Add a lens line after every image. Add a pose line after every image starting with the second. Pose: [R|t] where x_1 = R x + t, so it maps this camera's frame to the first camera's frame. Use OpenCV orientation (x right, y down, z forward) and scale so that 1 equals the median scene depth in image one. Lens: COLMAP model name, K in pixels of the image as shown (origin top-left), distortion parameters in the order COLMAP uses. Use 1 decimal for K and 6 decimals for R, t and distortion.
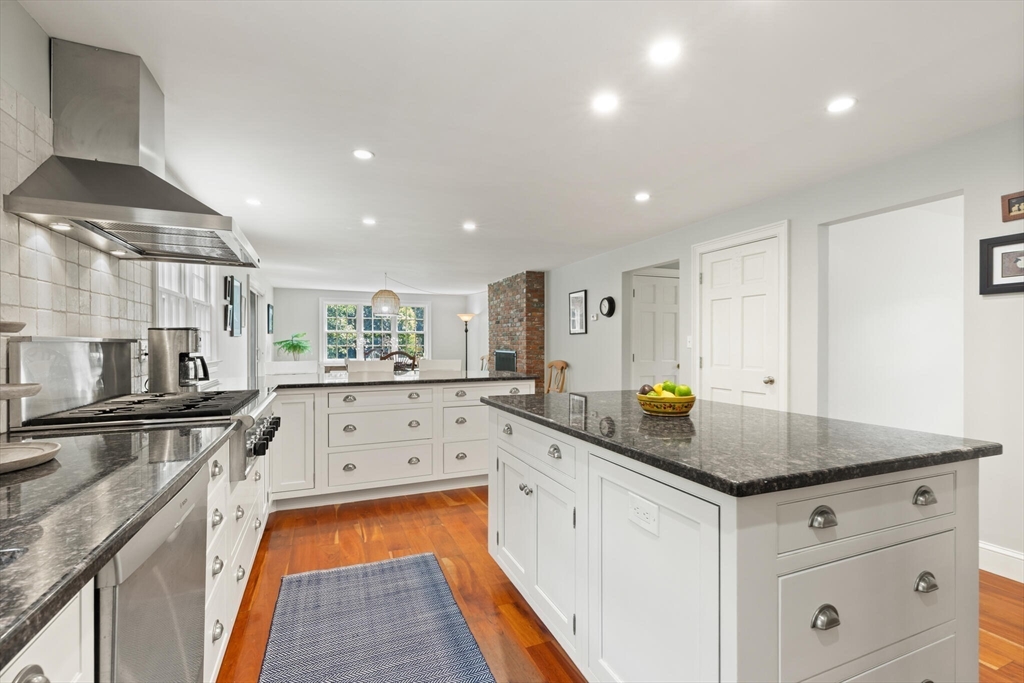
lens RADIAL K [[461.8, 0, 514.6], [0, 461.8, 341.9], [0, 0, 1]] dist [0.005190, -0.001331]
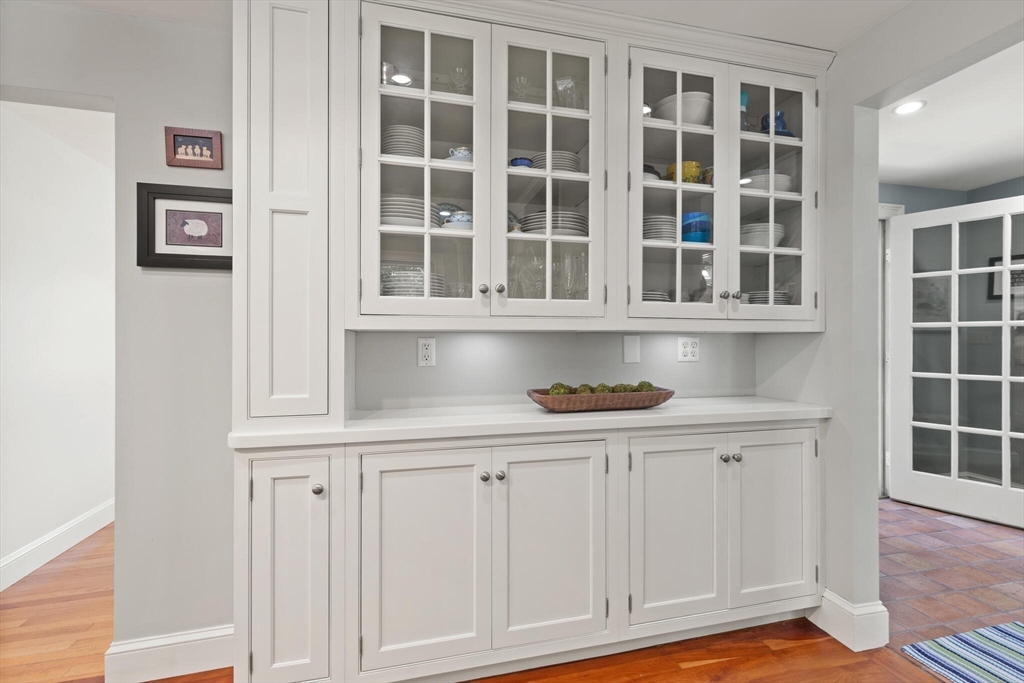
lens RADIAL K [[461.8, 0, 508.9], [0, 461.8, 340.8], [0, 0, 1]] dist [0.005190, -0.001331]
pose [[0.111952, -0.000893, 0.993713, 0.407776], [0.001547, 0.999999, 0.000724, 0.005433], [-0.993712, 0.001456, 0.111953, 0.401050]]
